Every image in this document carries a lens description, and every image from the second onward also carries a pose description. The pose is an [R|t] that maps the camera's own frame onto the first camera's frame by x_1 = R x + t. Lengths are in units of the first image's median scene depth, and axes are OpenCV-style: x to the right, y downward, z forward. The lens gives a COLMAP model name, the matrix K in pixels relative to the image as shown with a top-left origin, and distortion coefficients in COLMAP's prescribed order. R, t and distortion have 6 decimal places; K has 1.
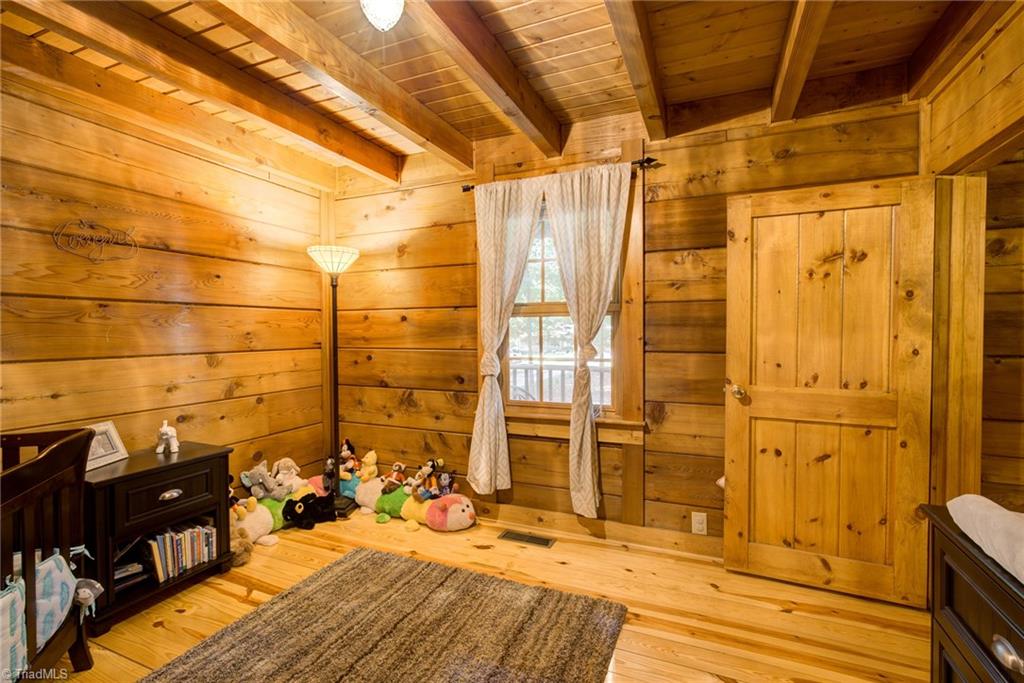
lens RADIAL K [[462.1, 0, 521.4], [0, 462.1, 339.7], [0, 0, 1]] dist [-0.008482, 0.004404]
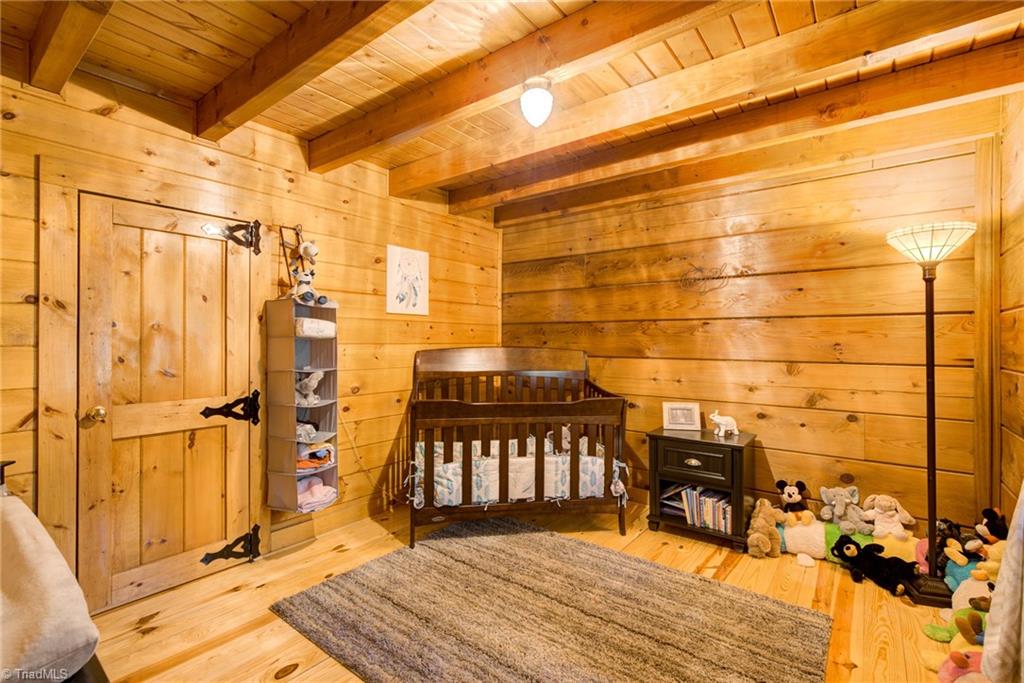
lens RADIAL K [[462.1, 0, 513.4], [0, 462.1, 339.4], [0, 0, 1]] dist [-0.008482, 0.004404]
pose [[-0.257259, -0.003324, -0.966337, 0.601360], [-0.026137, 0.999652, 0.003520, -0.011697], [0.965989, 0.026163, -0.257257, 0.736707]]
